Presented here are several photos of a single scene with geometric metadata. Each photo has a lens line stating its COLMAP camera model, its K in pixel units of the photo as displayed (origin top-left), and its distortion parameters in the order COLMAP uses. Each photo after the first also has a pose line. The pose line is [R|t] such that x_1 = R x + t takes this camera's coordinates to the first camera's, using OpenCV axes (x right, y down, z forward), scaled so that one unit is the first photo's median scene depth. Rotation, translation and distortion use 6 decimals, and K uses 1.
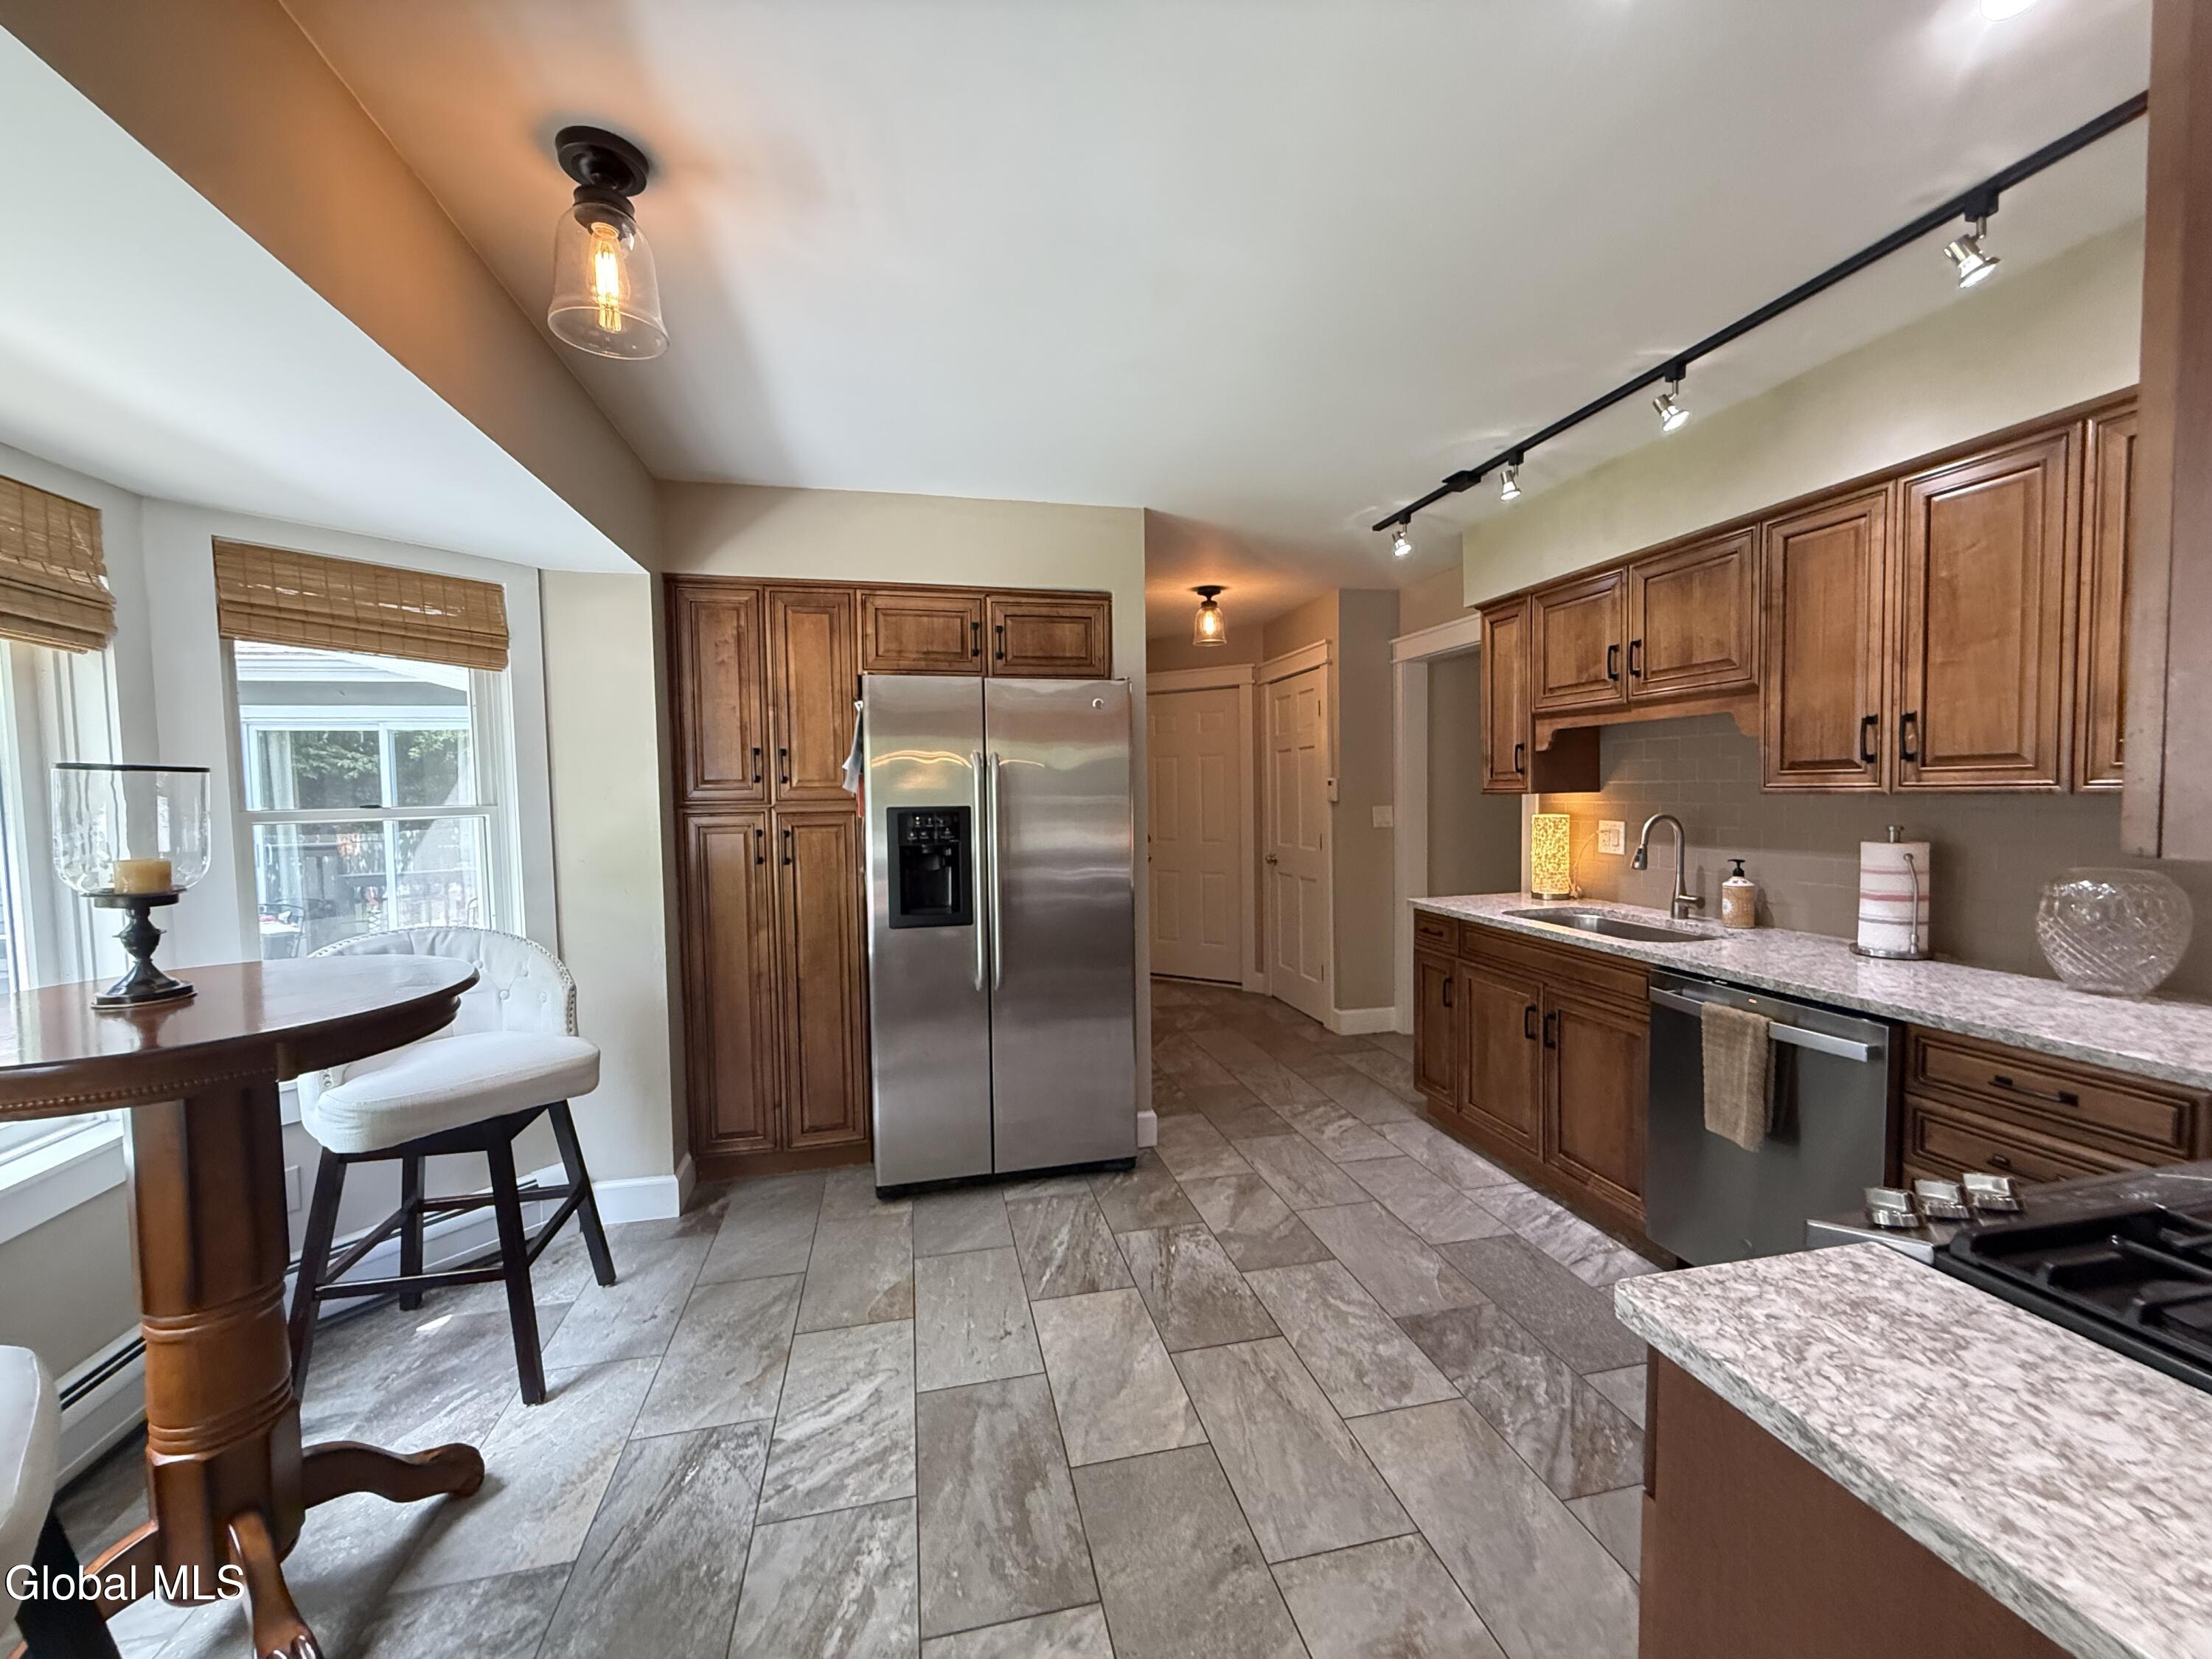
lens RADIAL K [[882.1, 0, 1100.8], [0, 882.1, 832.0], [0, 0, 1]] dist [-0.000125, -0.000307]
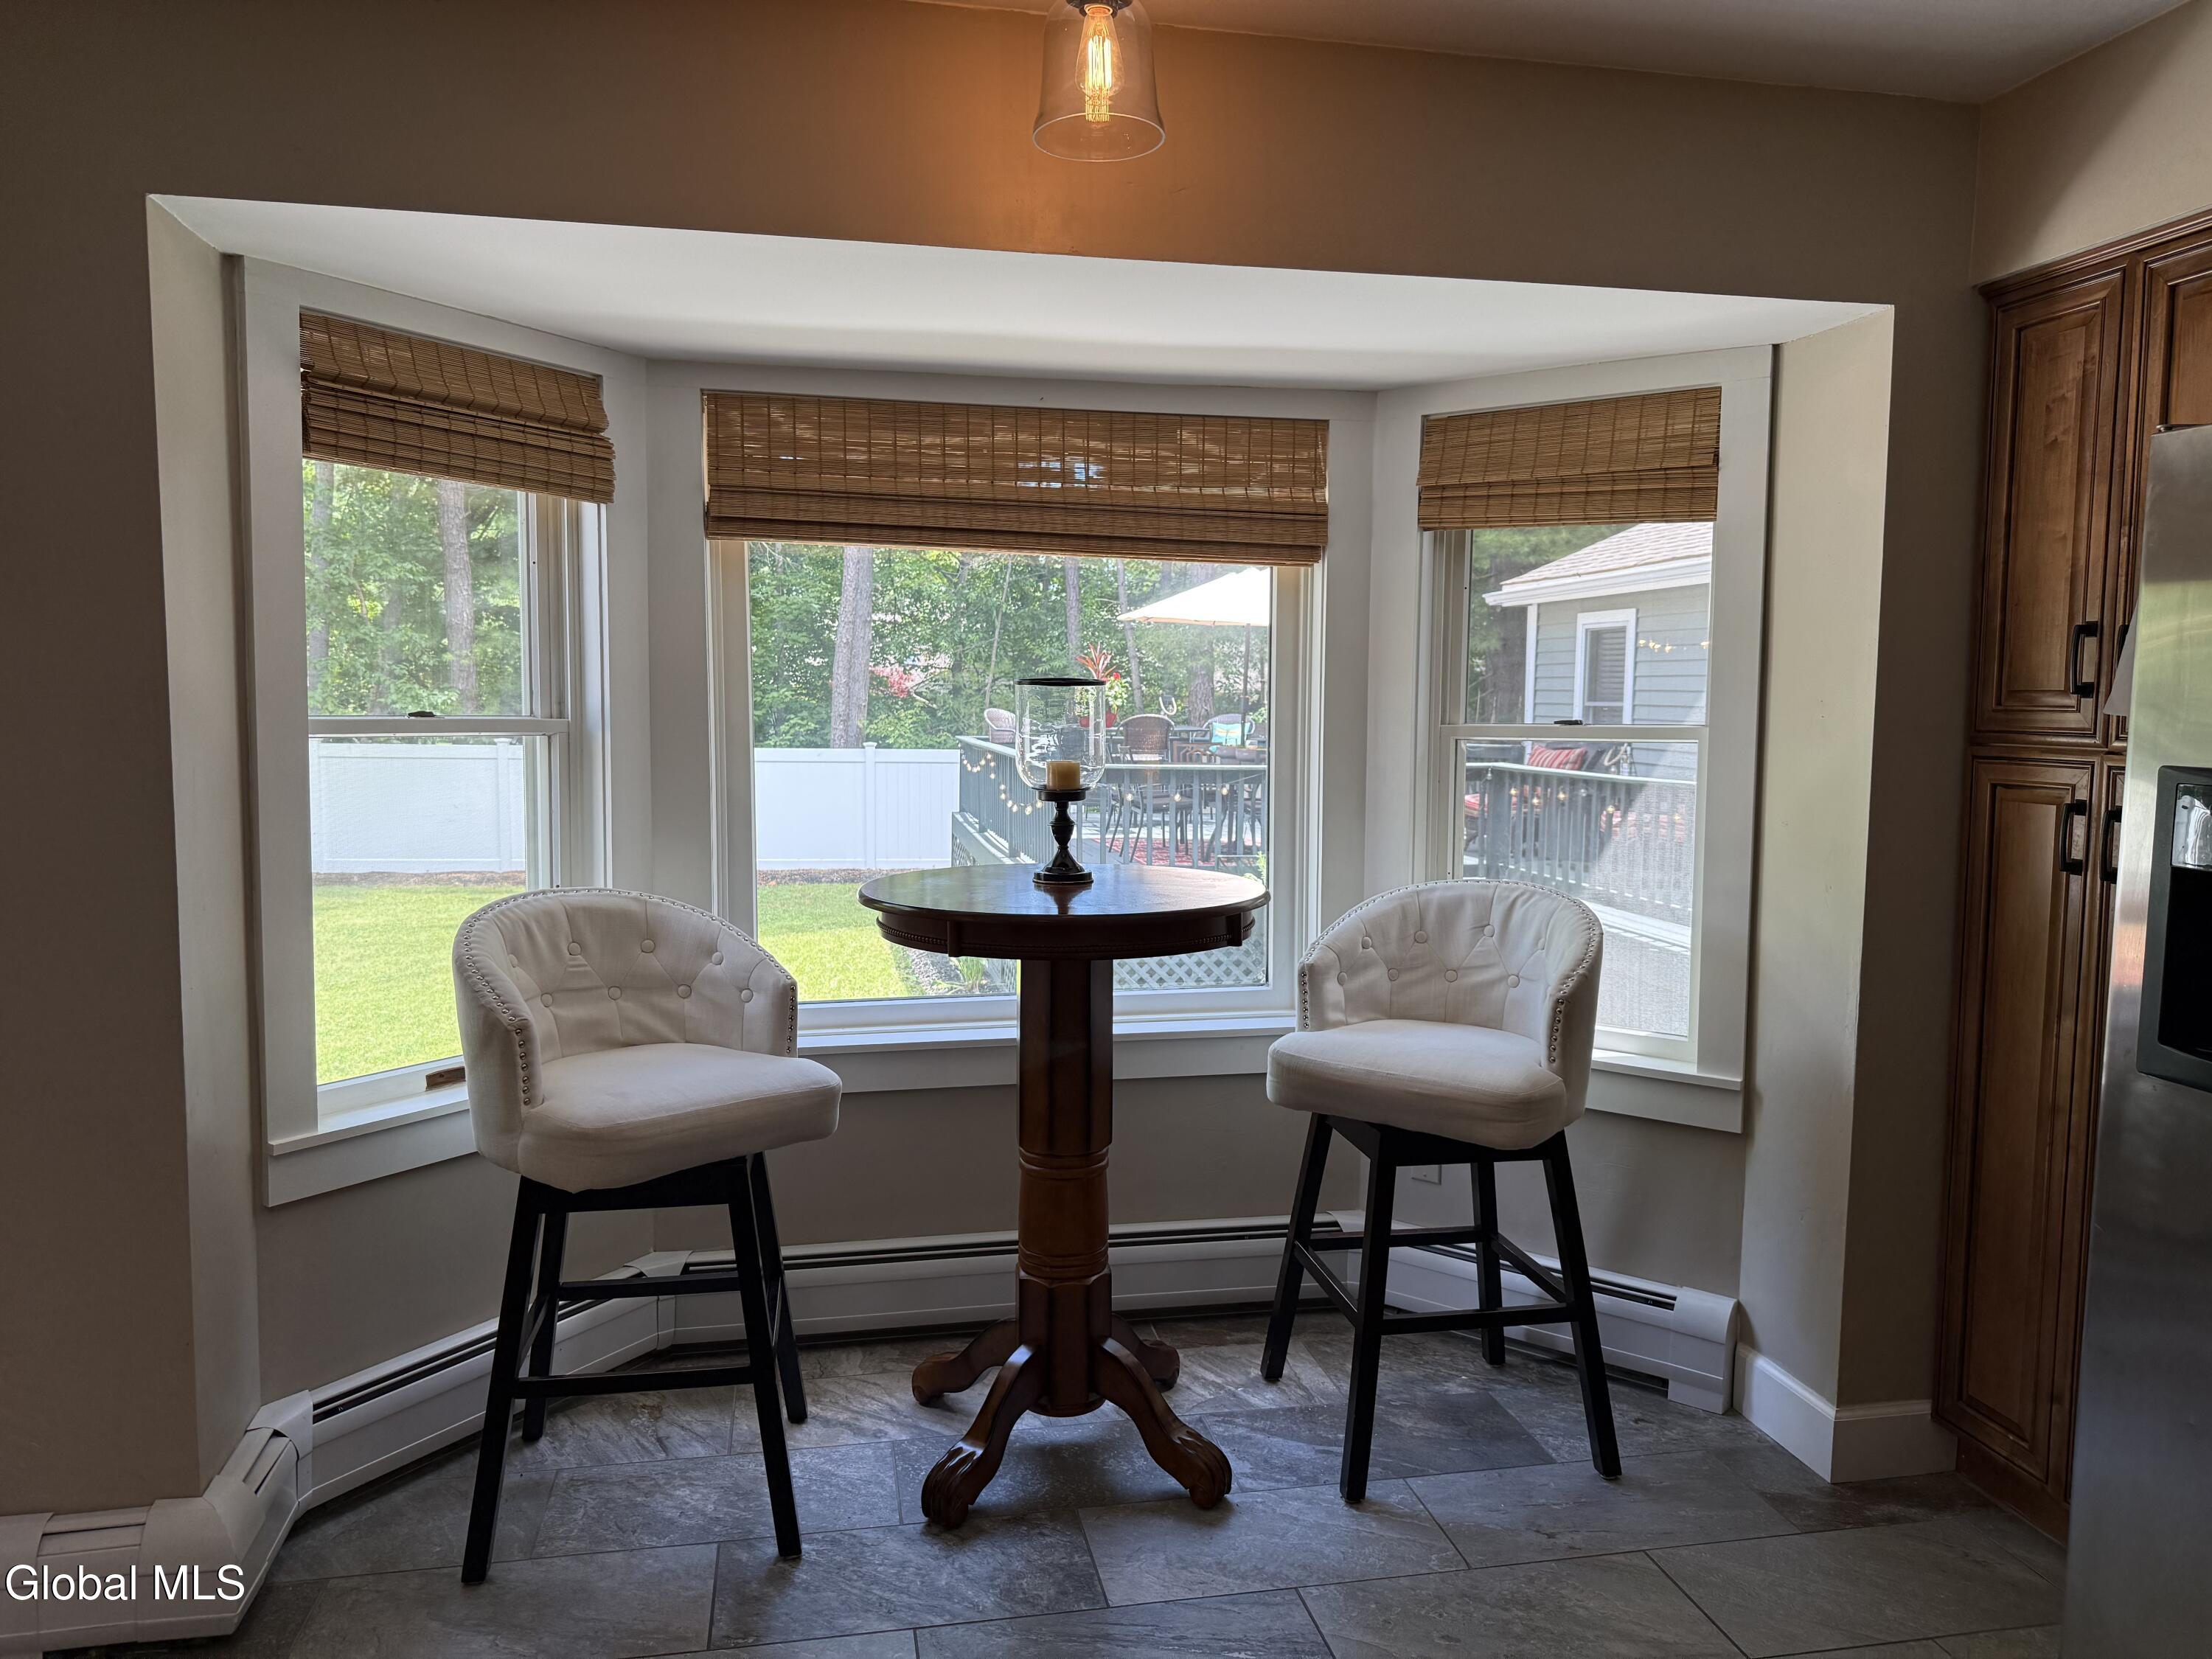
lens RADIAL K [[1533.2, 0, 1101.8], [0, 1533.2, 840.3], [0, 0, 1]] dist [0.122236, -0.201803]
pose [[-0.016326, 0.099973, -0.994856, 0.602268], [-0.059813, 0.993109, 0.100779, -0.045471], [0.998076, 0.061150, -0.010233, 0.698532]]
